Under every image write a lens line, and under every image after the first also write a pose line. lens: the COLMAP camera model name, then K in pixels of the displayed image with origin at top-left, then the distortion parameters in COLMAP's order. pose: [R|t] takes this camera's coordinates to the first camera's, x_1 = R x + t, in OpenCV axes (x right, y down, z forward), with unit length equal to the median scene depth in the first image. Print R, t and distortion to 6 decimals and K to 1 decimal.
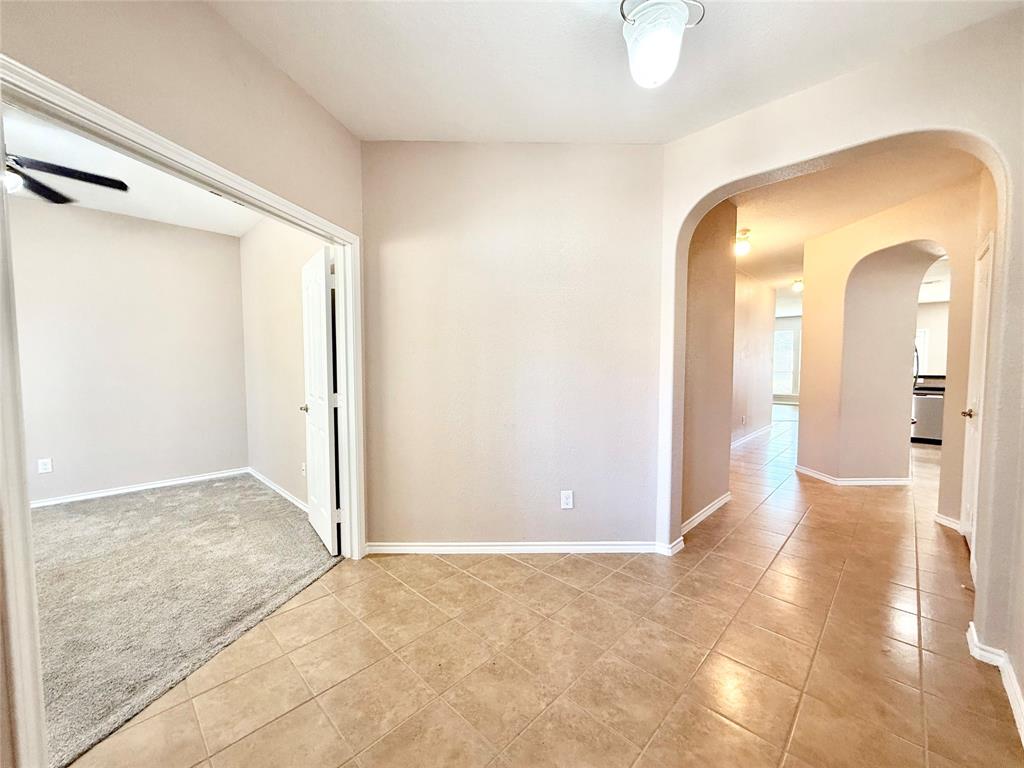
lens RADIAL K [[407.3, 0, 510.2], [0, 407.3, 383.6], [0, 0, 1]] dist [0.001080, 0.000038]
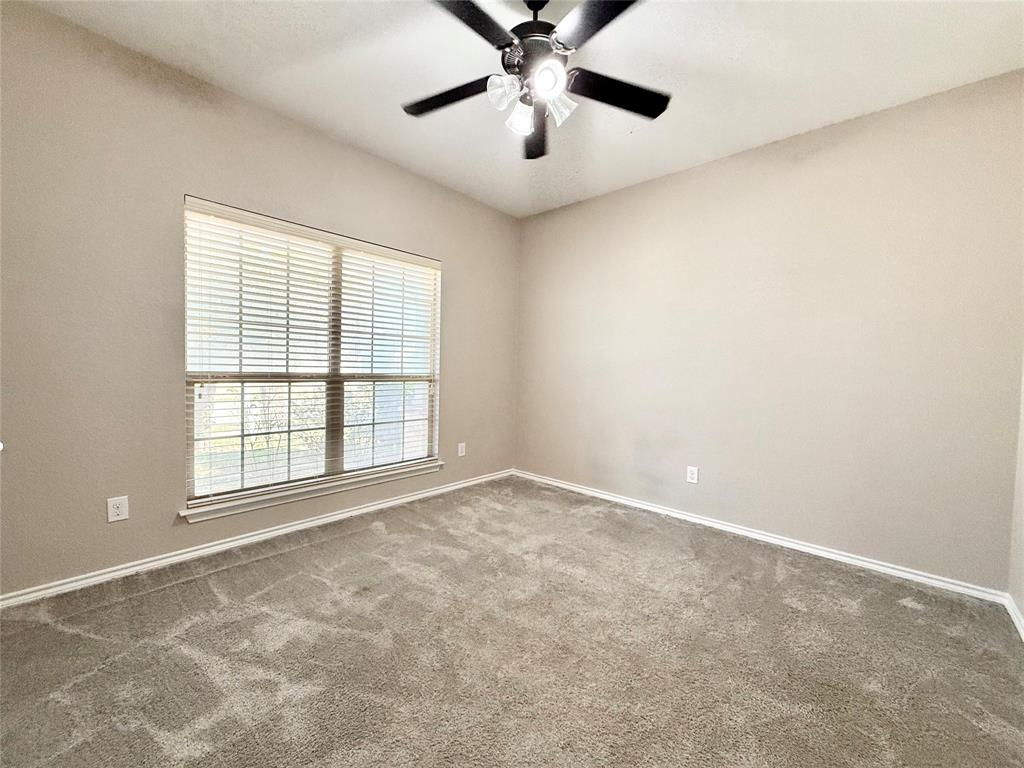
lens RADIAL K [[407.3, 0, 510.2], [0, 407.3, 383.6], [0, 0, 1]] dist [0.001080, 0.000038]
pose [[0.030274, 0.039487, -0.998761, -0.457796], [-0.077512, 0.996303, 0.037040, 0.010849], [0.996532, 0.076295, 0.033222, 0.870722]]
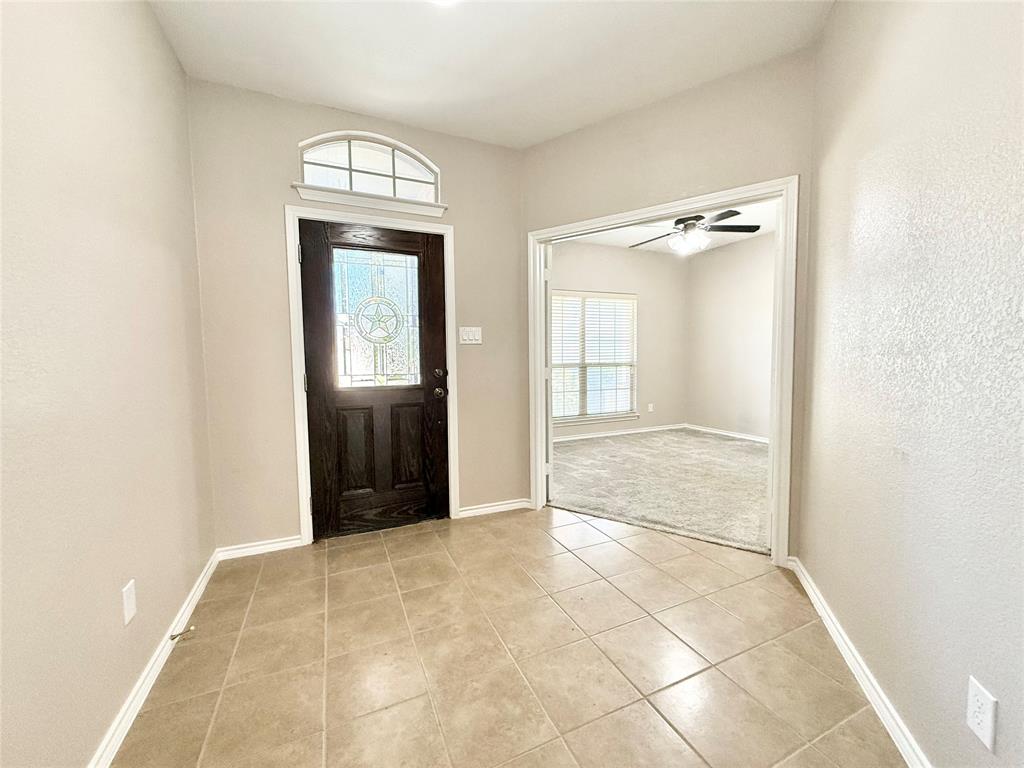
lens RADIAL K [[407.3, 0, 510.2], [0, 407.3, 383.6], [0, 0, 1]] dist [0.001080, 0.000038]
pose [[-0.370134, 0.065070, -0.926697, 0.663456], [-0.033752, 0.995943, 0.083413, 0.003636], [0.928365, 0.062152, -0.366436, 0.864474]]
